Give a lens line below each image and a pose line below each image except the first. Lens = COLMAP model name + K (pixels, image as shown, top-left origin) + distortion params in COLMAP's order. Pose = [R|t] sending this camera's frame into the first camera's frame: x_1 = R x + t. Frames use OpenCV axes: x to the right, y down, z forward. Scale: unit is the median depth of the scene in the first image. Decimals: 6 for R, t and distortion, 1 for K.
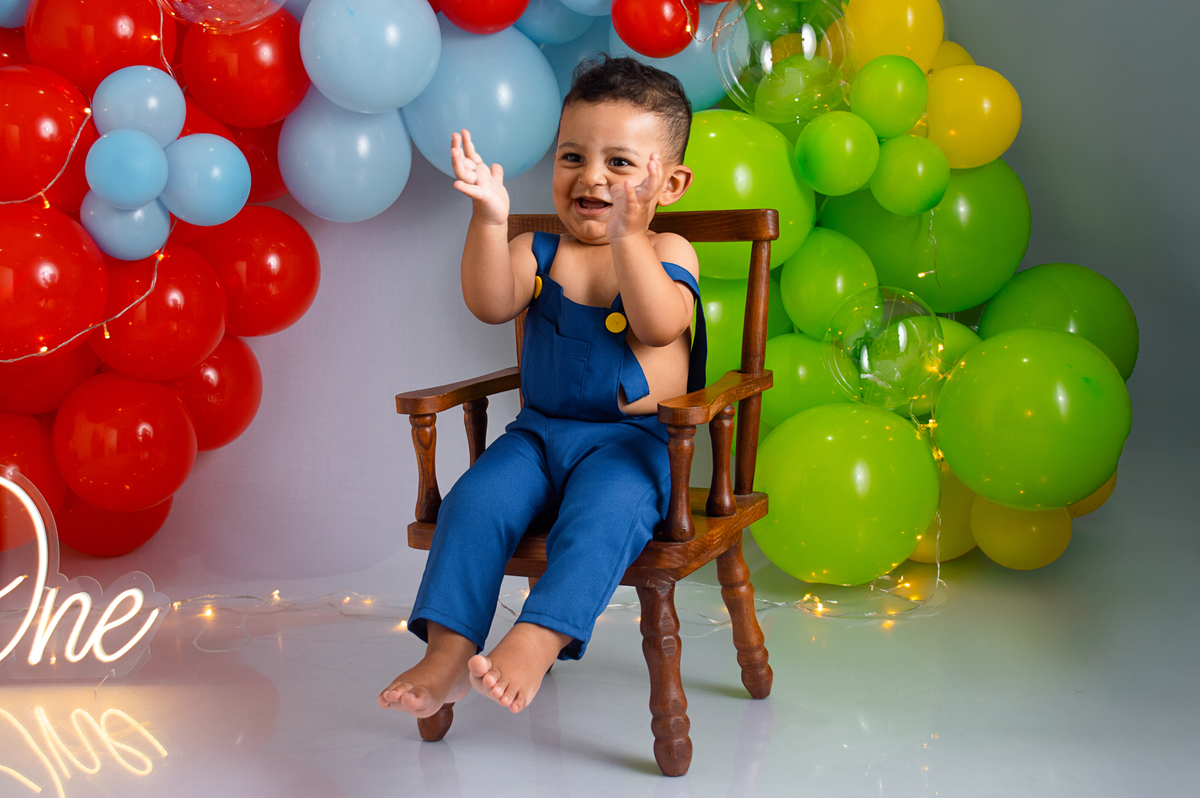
lens RADIAL K [[1602.5, 0, 592.4], [0, 1602.5, 396.5], [0, 0, 1]] dist [-0.014325, 0.028326]
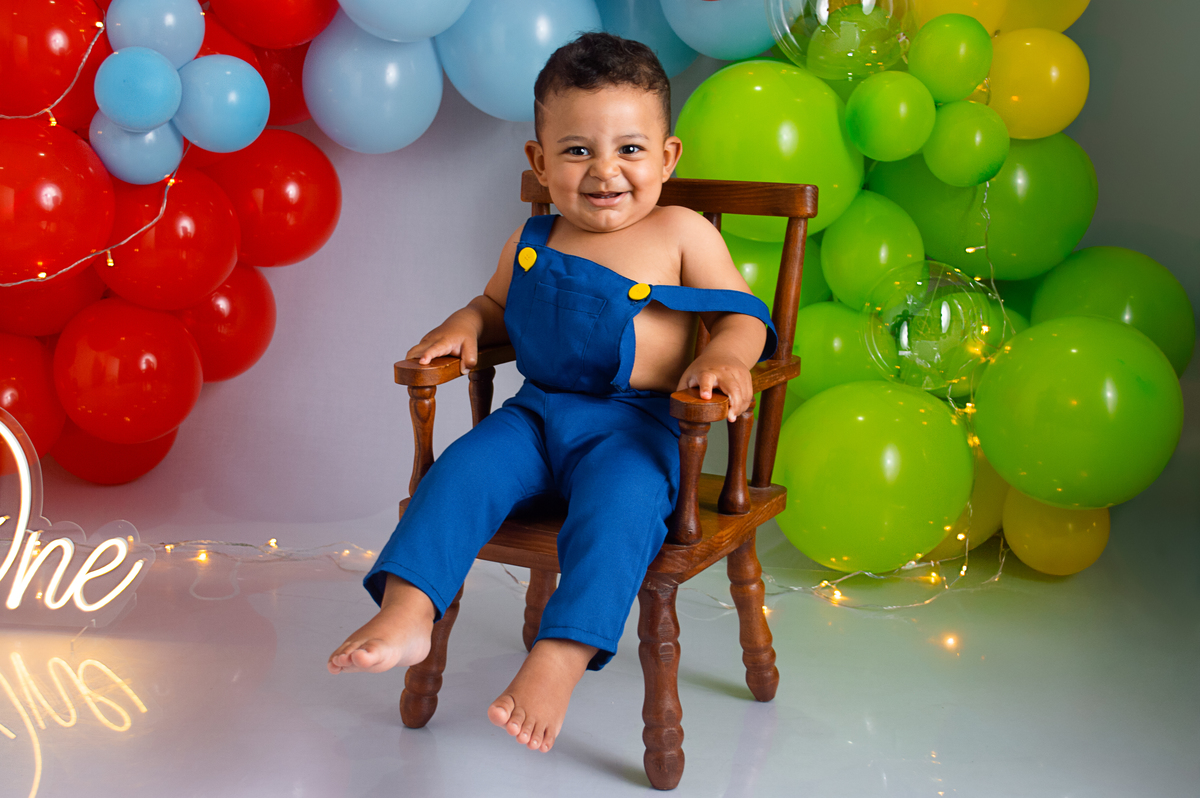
lens RADIAL K [[1602.5, 0, 592.4], [0, 1602.5, 396.5], [0, 0, 1]] dist [-0.014325, 0.028326]
pose [[0.997679, 0.062943, -0.025981, 0.013789], [-0.061338, 0.996398, 0.058546, -0.032805], [0.029573, -0.056817, 0.997947, 0.051164]]
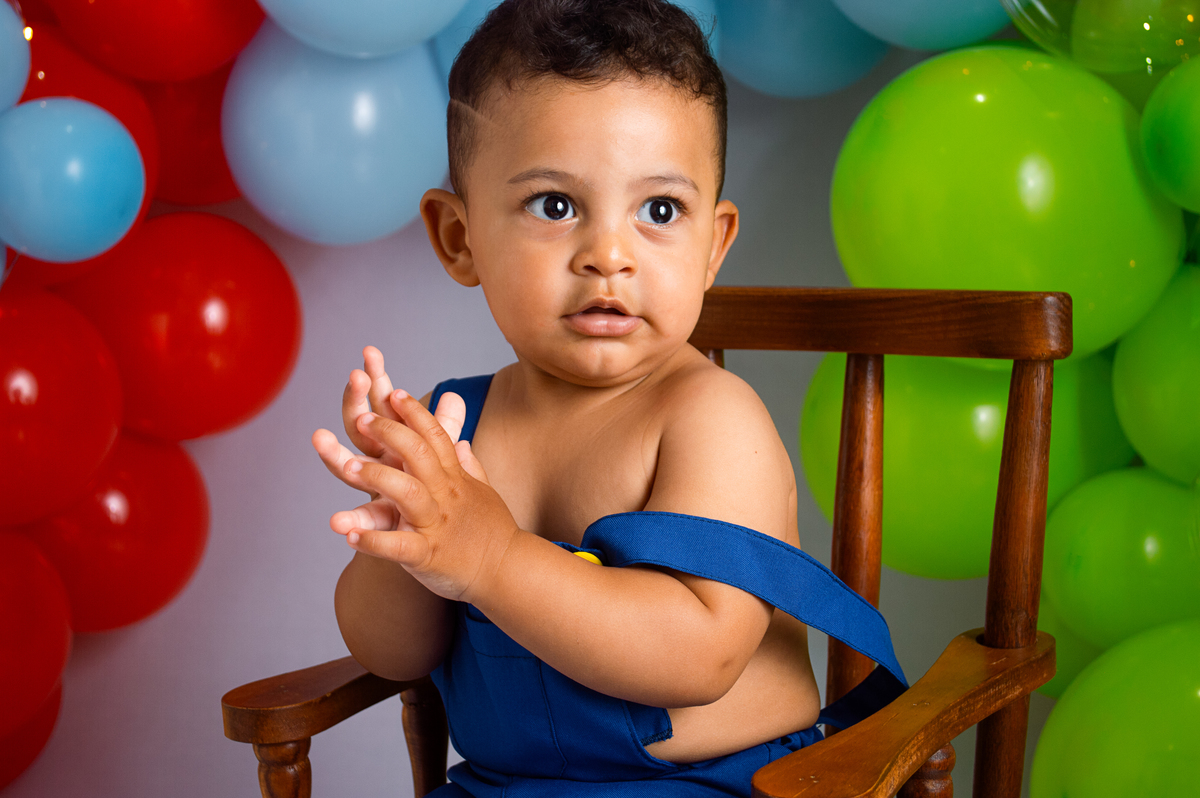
lens RADIAL K [[2122.9, 0, 599.0], [0, 2122.9, 402.4], [0, 0, 1]] dist [0.043194, 0.179147]
pose [[0.988772, 0.015027, -0.148672, 0.058553], [-0.013465, 0.999843, 0.011503, -0.072082], [0.148821, -0.009372, 0.988820, 0.302333]]
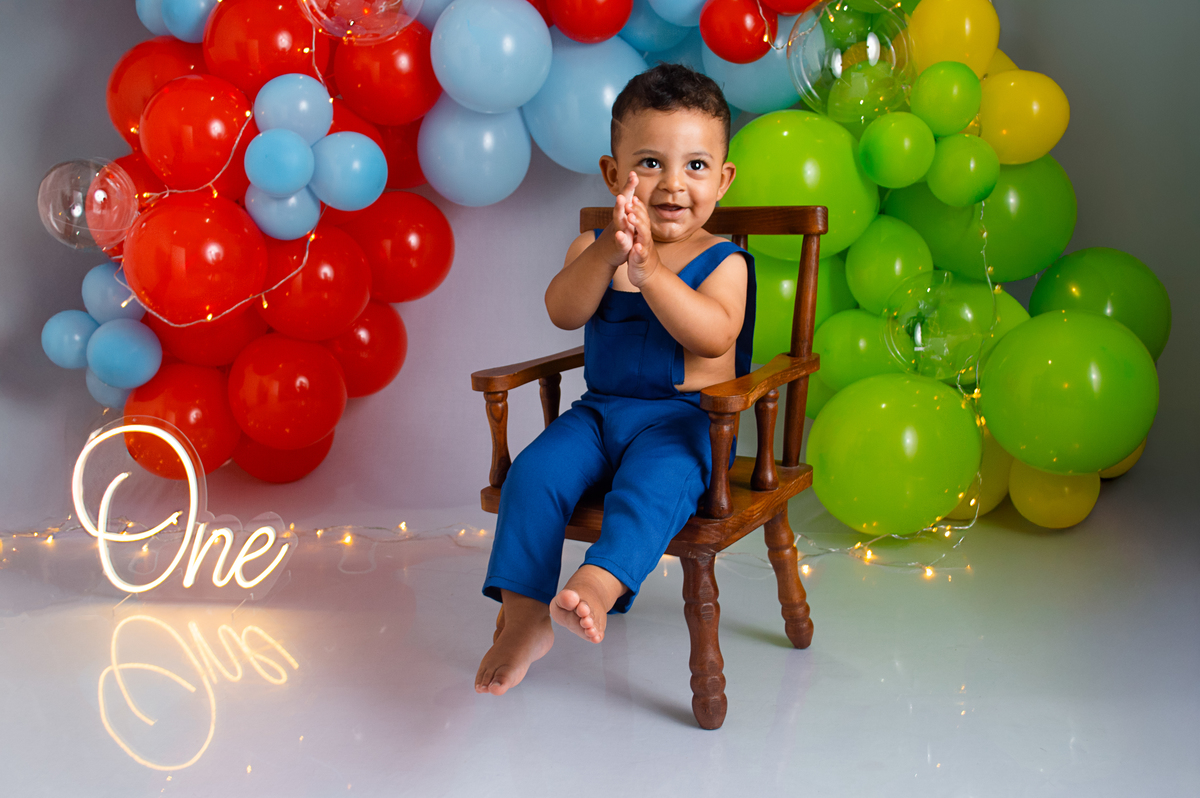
lens RADIAL K [[1239.4, 0, 605.9], [0, 1239.4, 398.7], [0, 0, 1]] dist [-0.047234, 0.010788]
pose [[0.994272, 0.022421, -0.104497, 0.045438], [-0.016281, 0.998111, 0.059246, -0.027073], [0.105628, -0.057206, 0.992759, 0.117707]]
